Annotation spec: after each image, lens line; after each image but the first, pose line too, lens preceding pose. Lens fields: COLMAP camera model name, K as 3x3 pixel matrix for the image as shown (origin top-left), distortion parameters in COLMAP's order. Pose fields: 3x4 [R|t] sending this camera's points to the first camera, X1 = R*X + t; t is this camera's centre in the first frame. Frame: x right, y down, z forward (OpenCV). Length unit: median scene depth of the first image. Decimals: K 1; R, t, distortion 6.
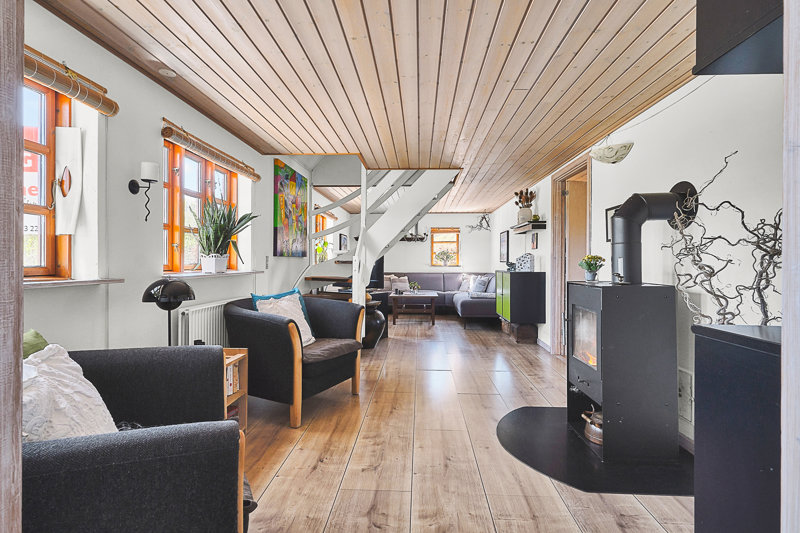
lens RADIAL K [[371.9, 0, 399.2], [0, 371.9, 266.2], [0, 0, 1]] dist [-0.000098, -0.000064]
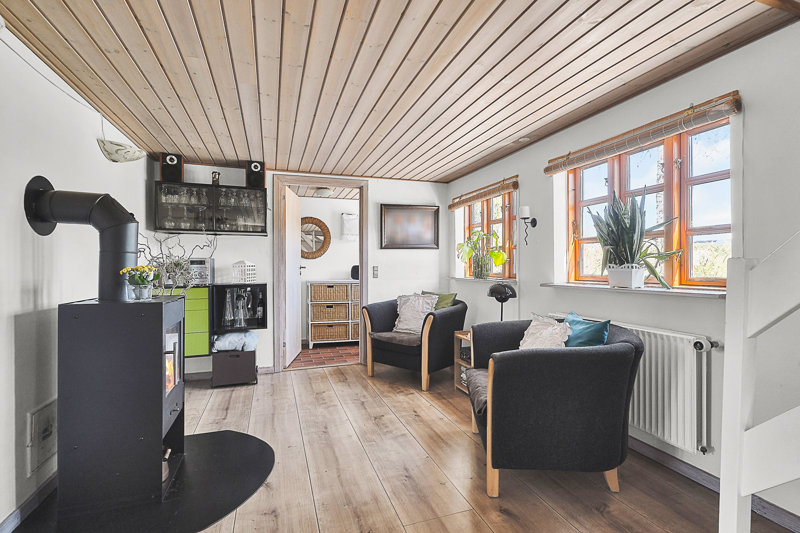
lens RADIAL K [[371.9, 0, 405.2], [0, 371.9, 267.3], [0, 0, 1]] dist [-0.000098, -0.000064]
pose [[-0.920843, -0.001292, -0.389931, 0.379837], [-0.001712, 0.999998, 0.000731, -0.032443], [0.389930, 0.001340, -0.920844, 2.308236]]
